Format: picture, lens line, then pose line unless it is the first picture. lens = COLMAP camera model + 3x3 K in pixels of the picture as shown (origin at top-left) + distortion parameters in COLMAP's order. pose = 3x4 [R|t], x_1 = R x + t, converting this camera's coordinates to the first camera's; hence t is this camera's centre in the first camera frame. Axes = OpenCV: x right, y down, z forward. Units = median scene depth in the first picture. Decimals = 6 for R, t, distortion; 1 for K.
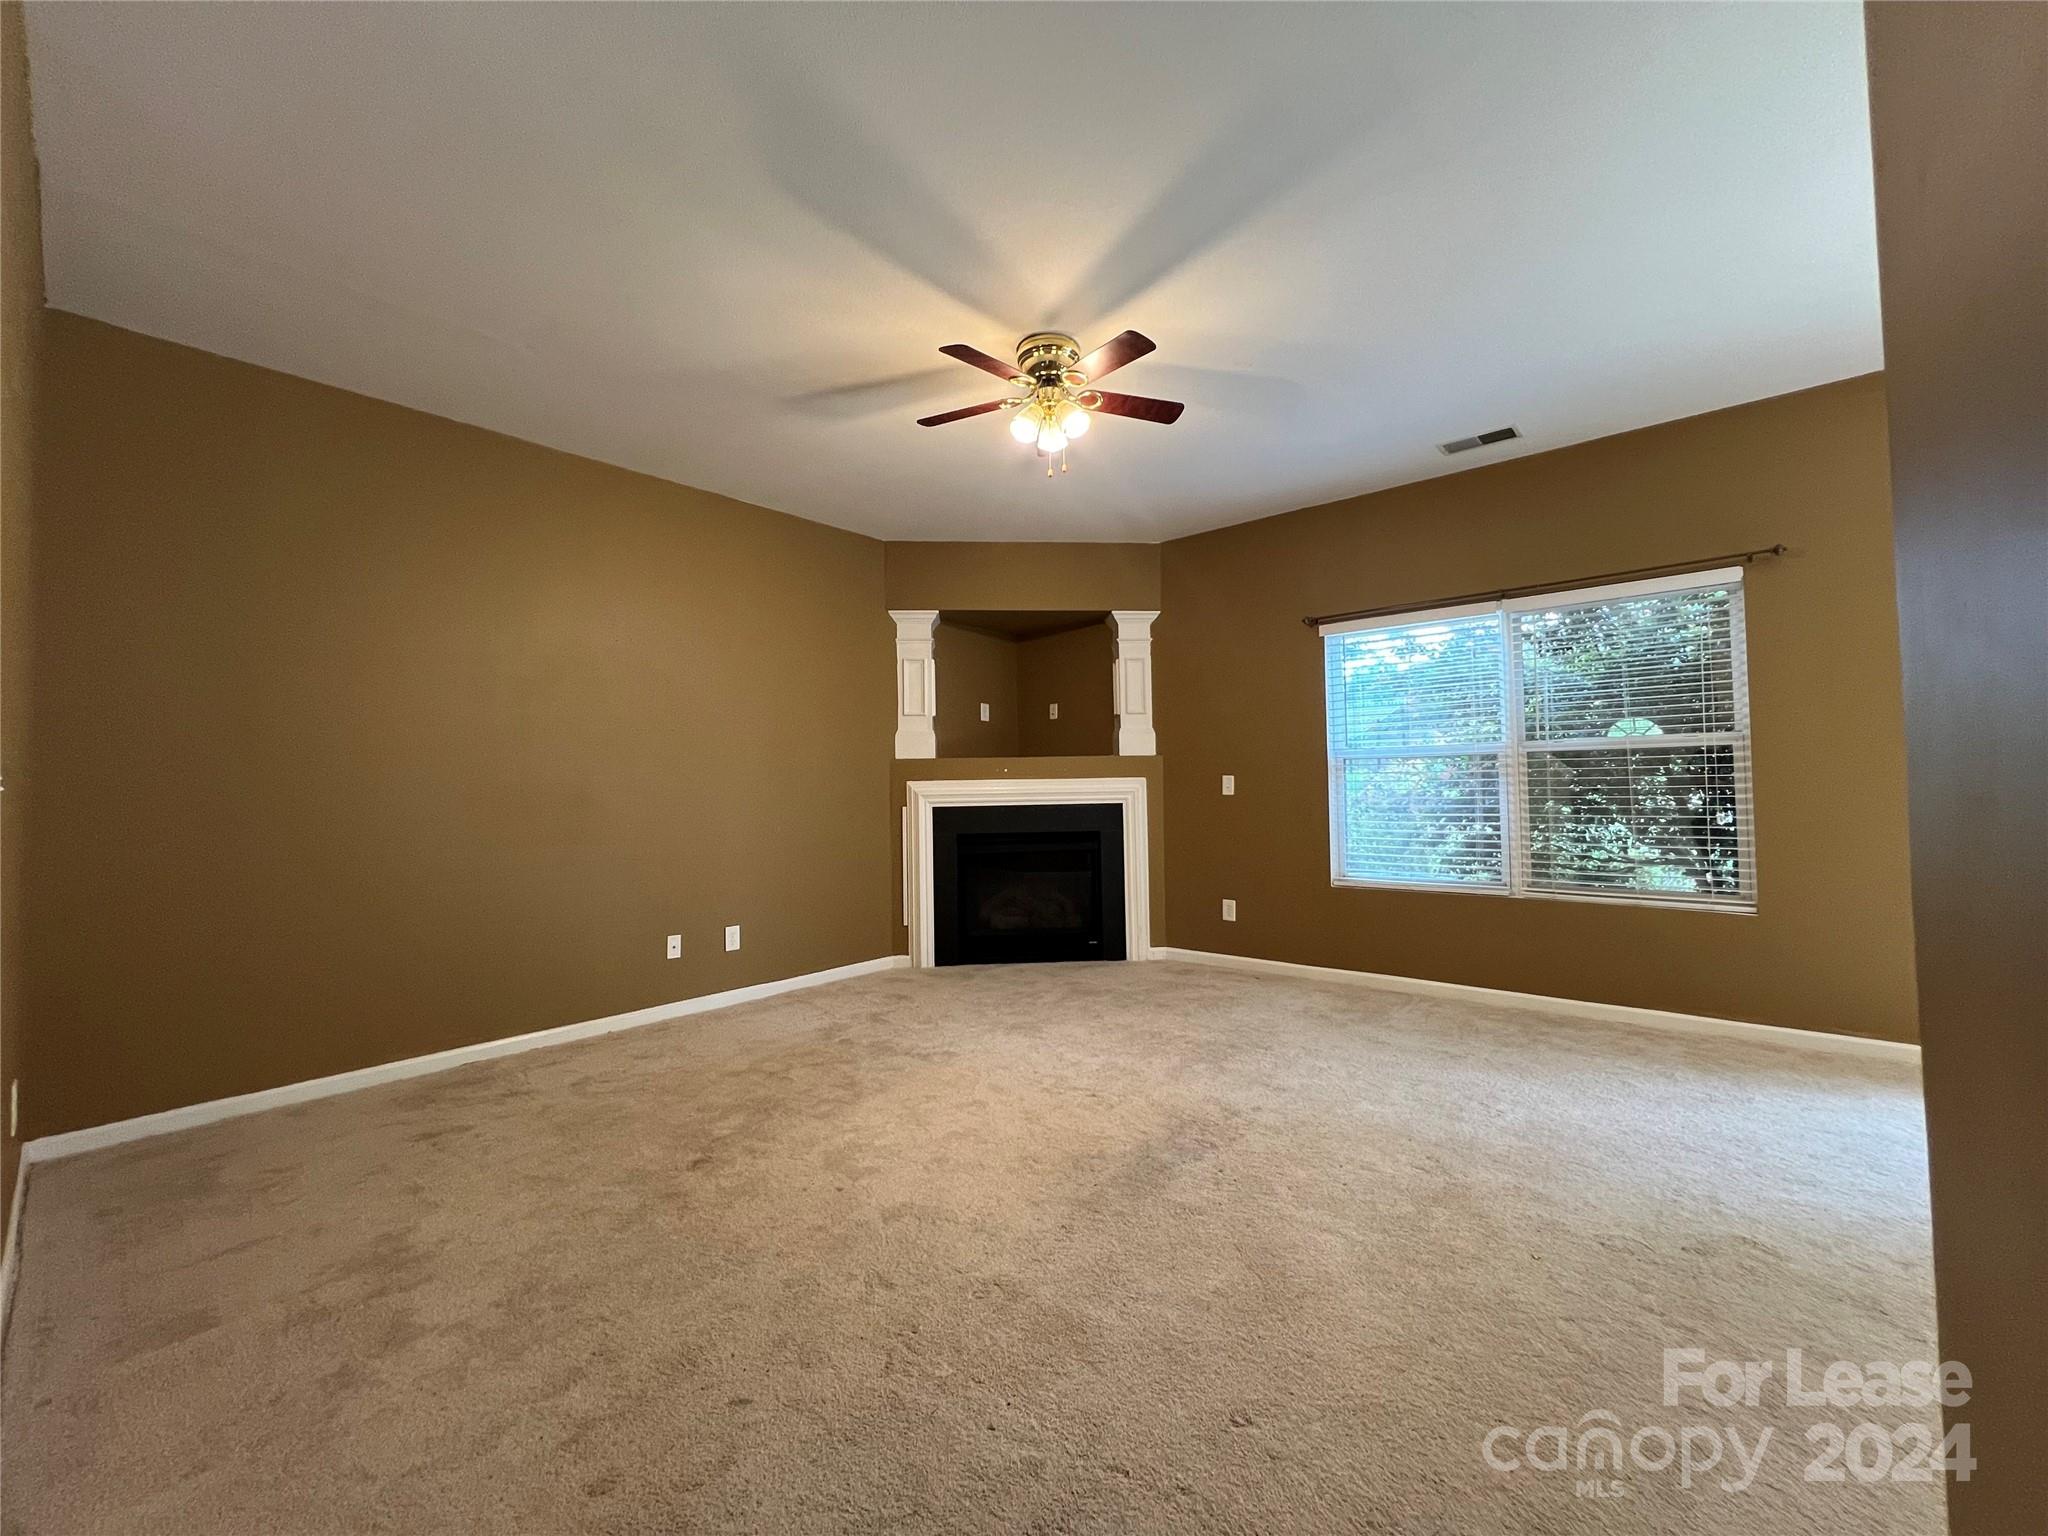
lens RADIAL K [[830.2, 0, 1024.0], [0, 830.2, 768.0], [0, 0, 1]] dist [0.000669, 0.000223]
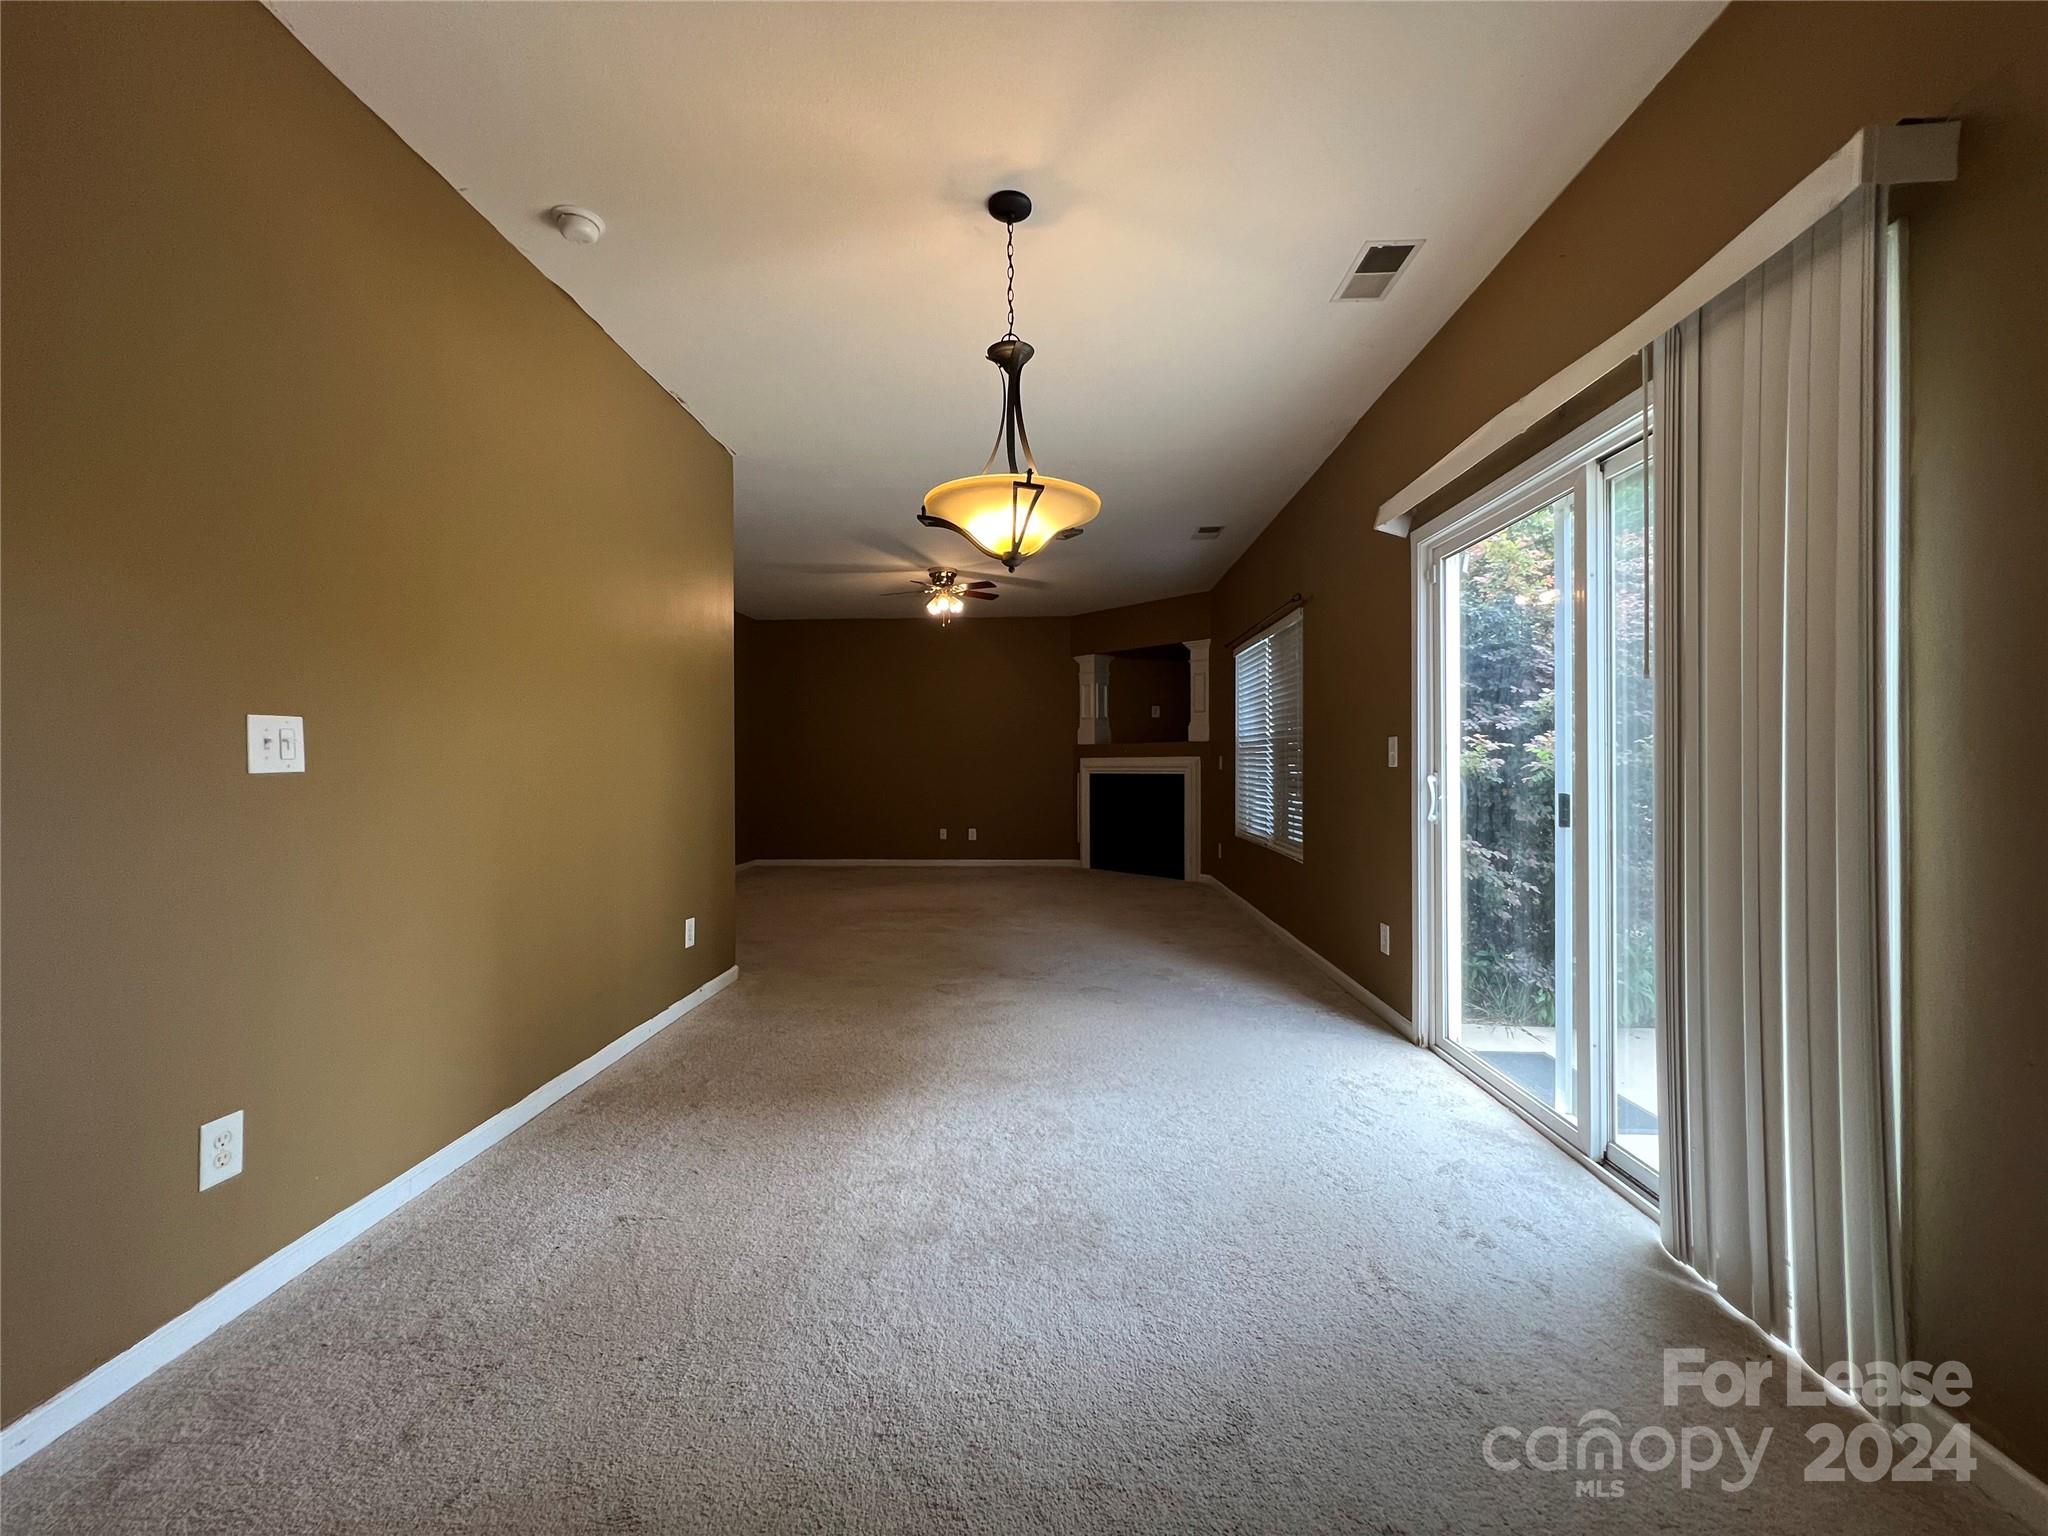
lens RADIAL K [[830.2, 0, 1024.0], [0, 830.2, 768.0], [0, 0, 1]] dist [0.000669, 0.000223]
pose [[0.629082, 0.018891, -0.777109, 1.089536], [0.010375, 0.999412, 0.032693, -0.019471], [0.777270, -0.028630, 0.628516, -0.148533]]
